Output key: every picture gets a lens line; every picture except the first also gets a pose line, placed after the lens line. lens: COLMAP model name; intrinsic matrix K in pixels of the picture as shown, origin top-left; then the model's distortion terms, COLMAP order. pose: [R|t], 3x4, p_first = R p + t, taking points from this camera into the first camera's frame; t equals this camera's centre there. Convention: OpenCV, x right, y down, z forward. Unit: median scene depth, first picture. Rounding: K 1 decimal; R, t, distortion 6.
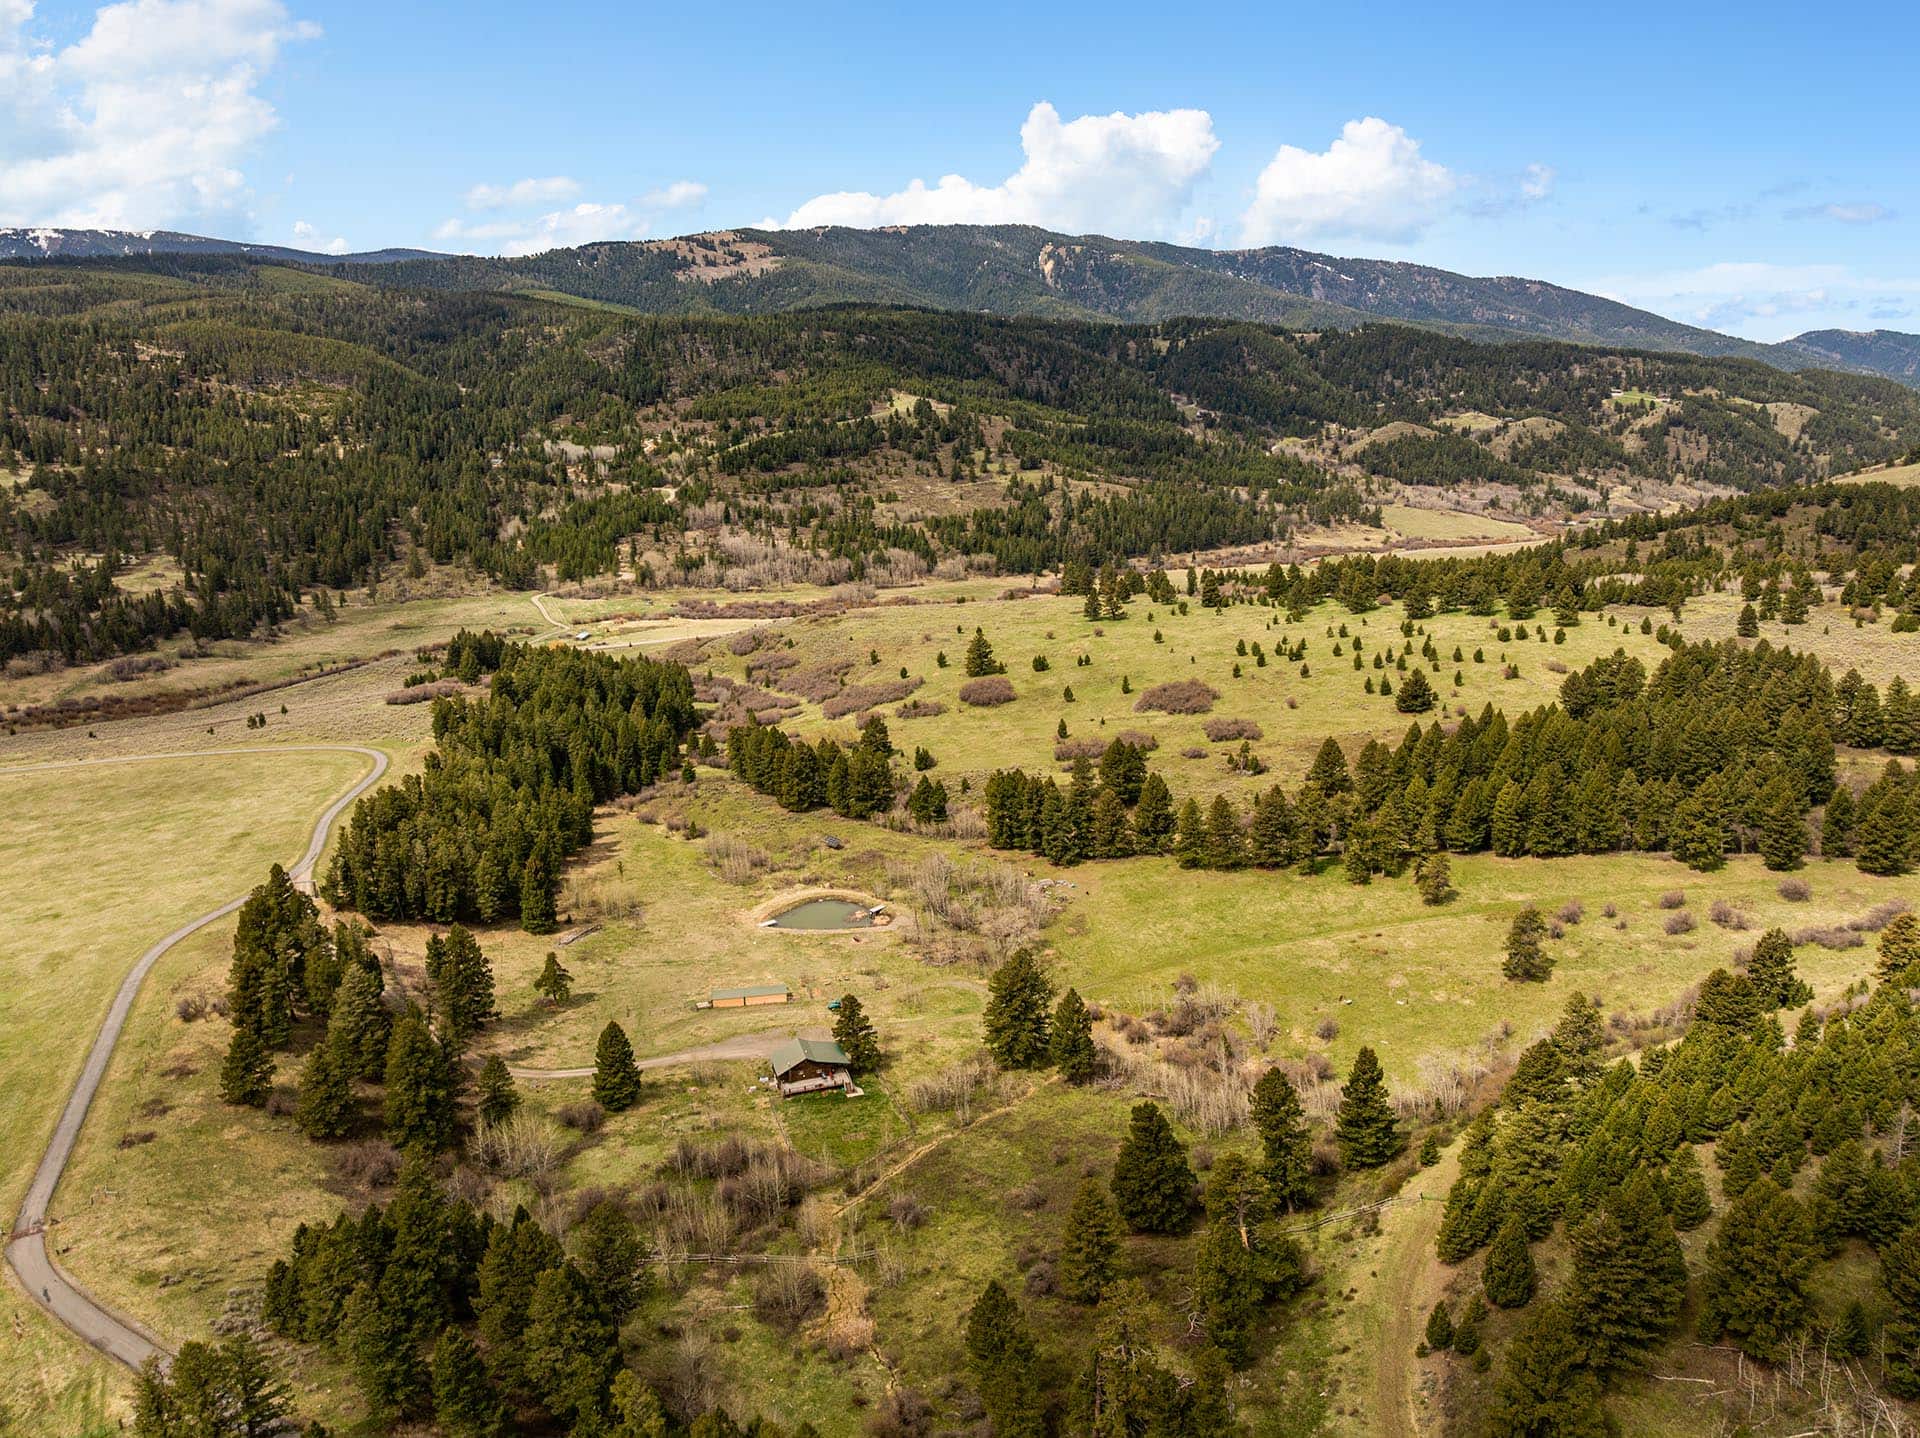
lens RADIAL K [[1352.2, 0, 959.4], [0, 1352.2, 730.5], [0, 0, 1]] dist [-0.042826, 0.005498]
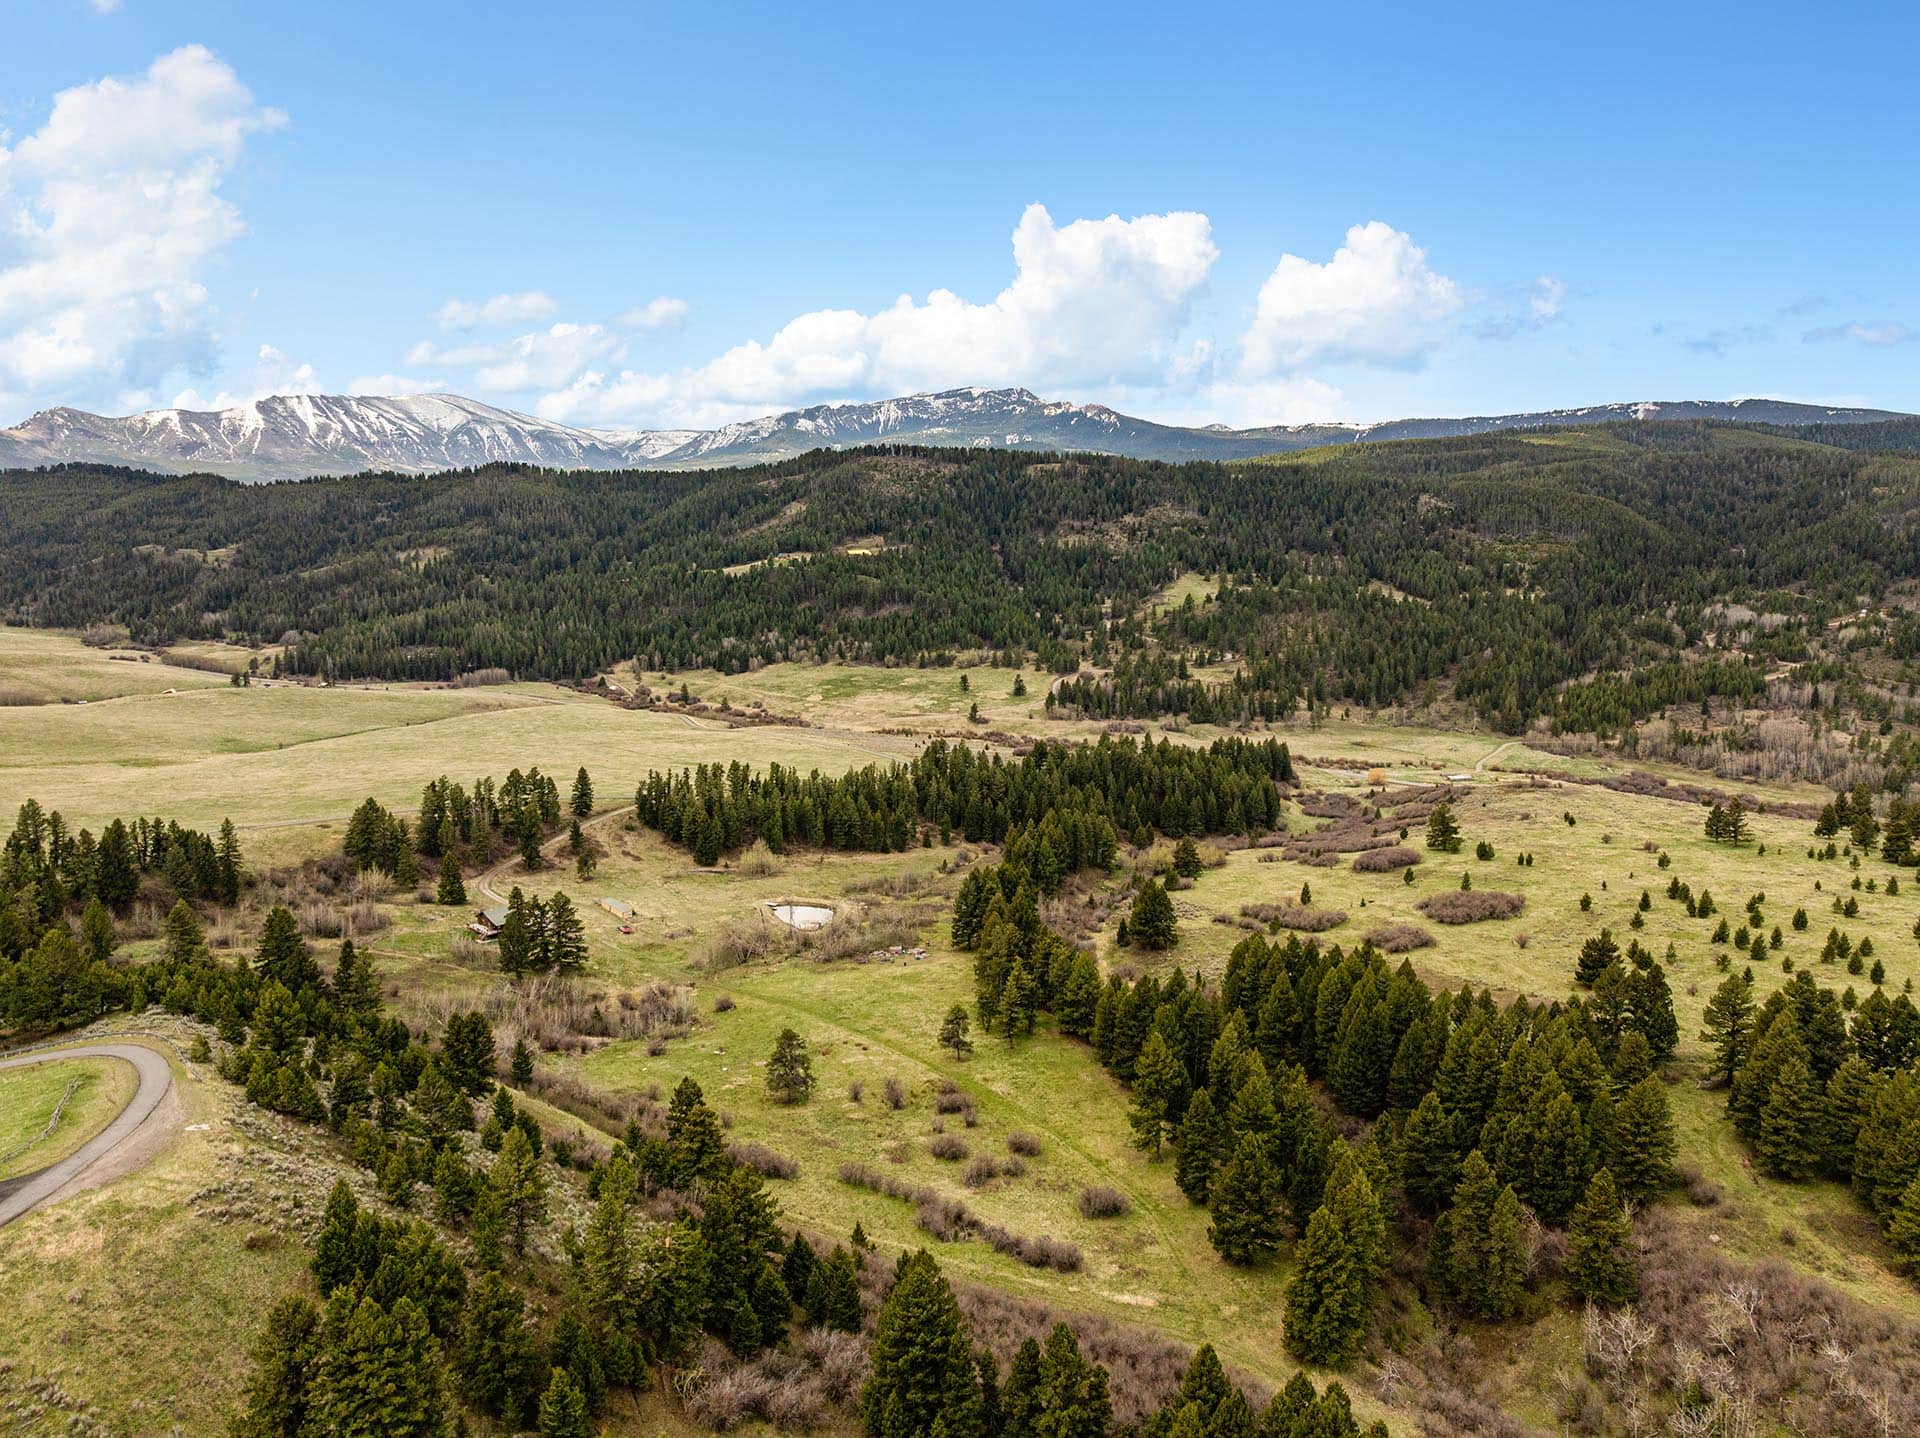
lens RADIAL K [[1352.8, 0, 968.5], [0, 1352.8, 711.4], [0, 0, 1]] dist [-0.044603, 0.005427]
pose [[0.449268, 0.137714, -0.882719, 0.276272], [-0.252245, 0.967401, 0.022543, -0.030188], [0.857048, 0.212533, 0.469360, 0.124428]]
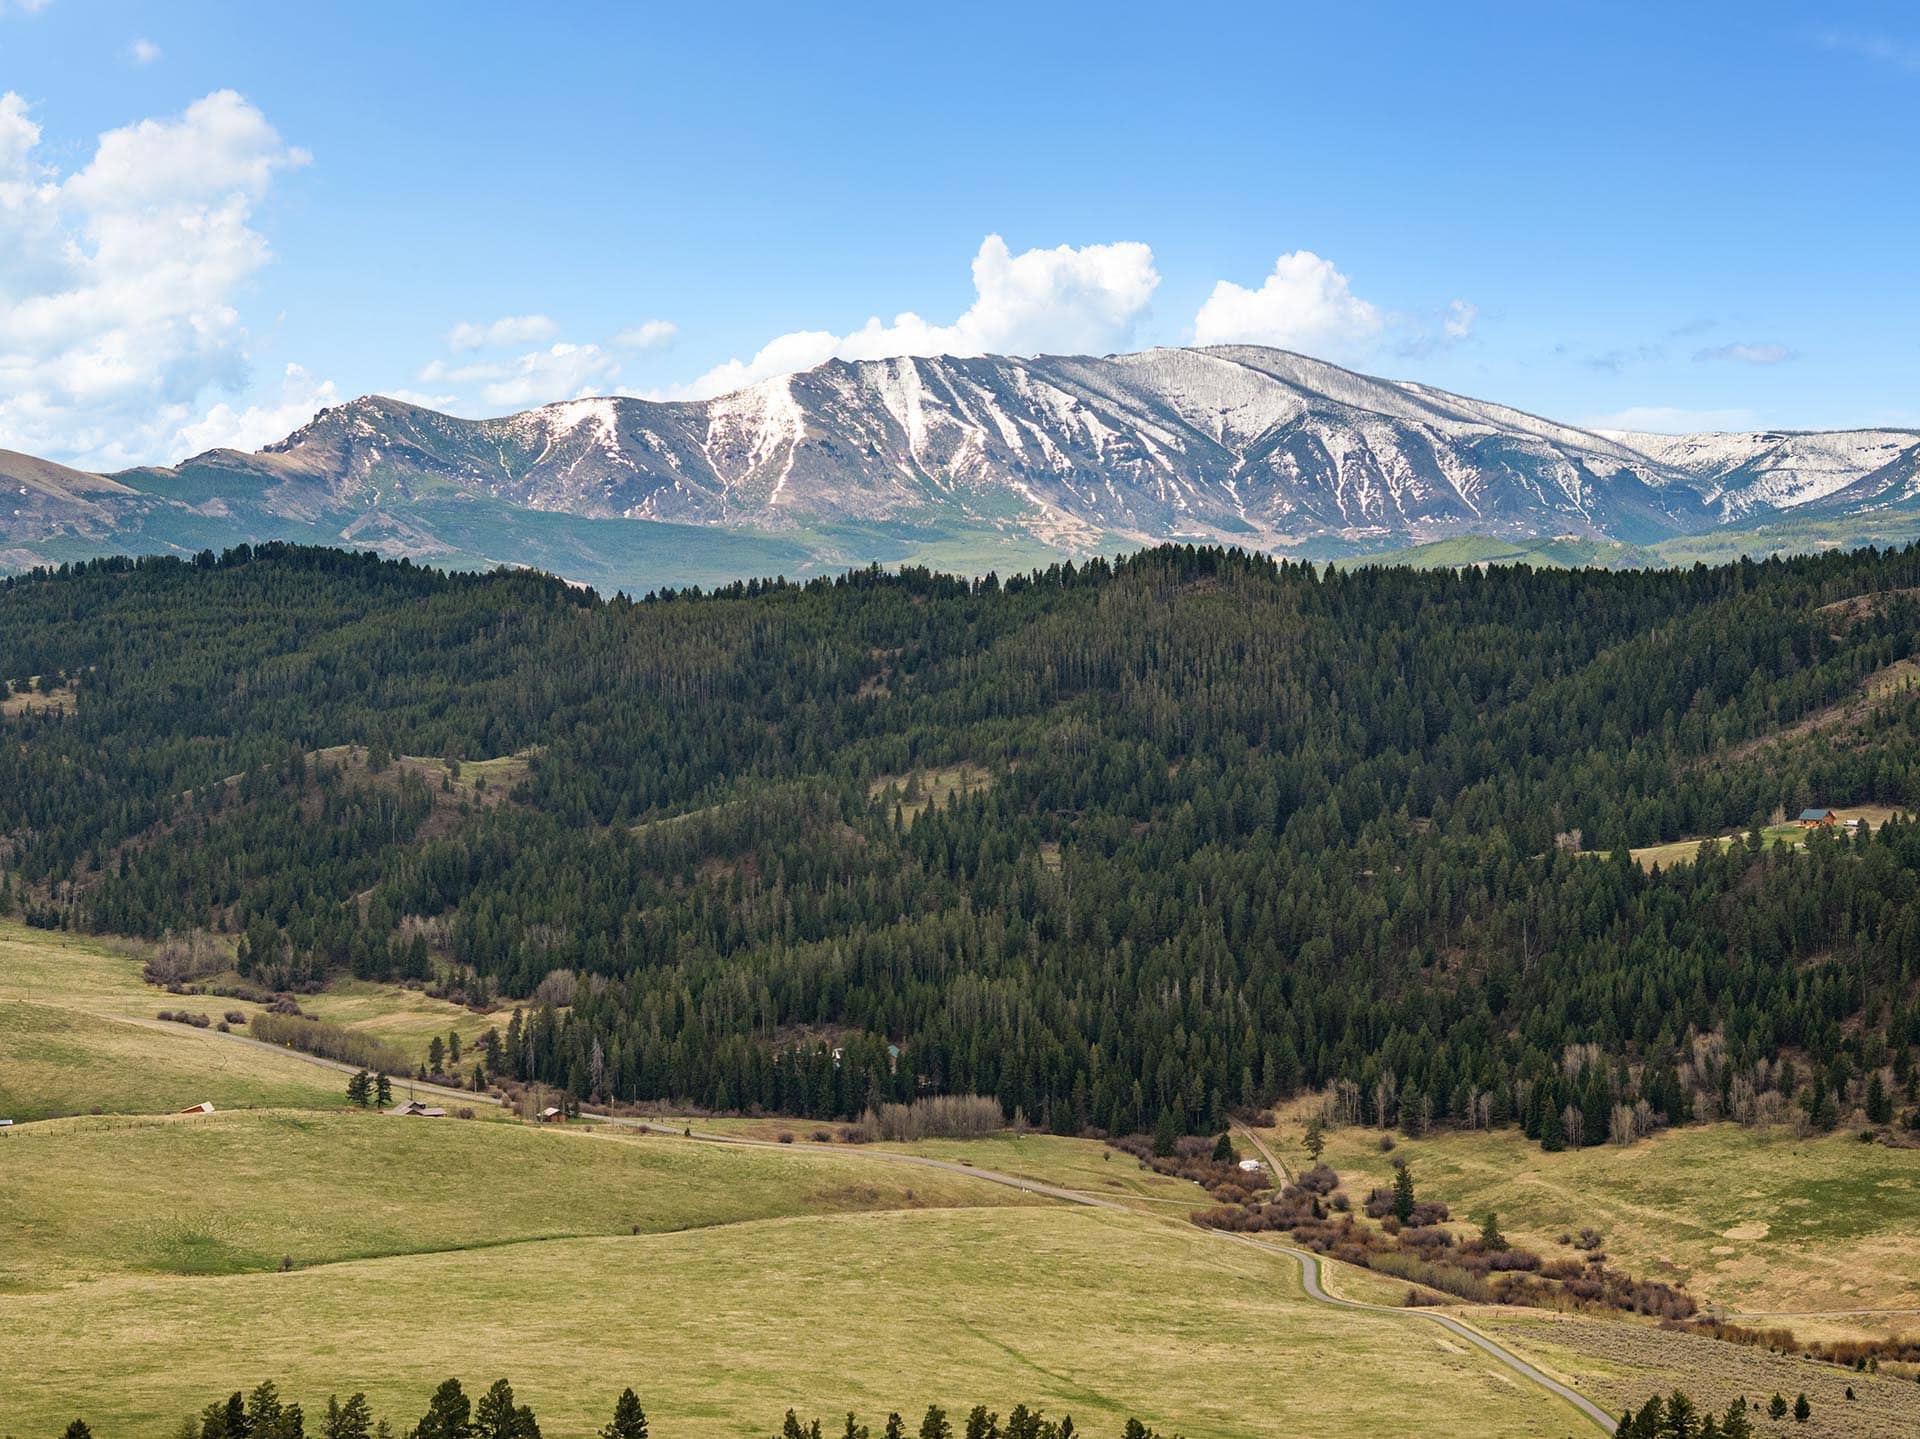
lens RADIAL K [[3847.5, 0, 946.4], [0, 3847.5, 725.0], [0, 0, 1]] dist [-0.076128, 0.000000]
pose [[0.006607, 0.028122, -0.999583, 0.322116], [-0.283074, 0.958770, 0.025103, -0.071540], [0.959075, 0.282790, 0.014295, 0.220286]]
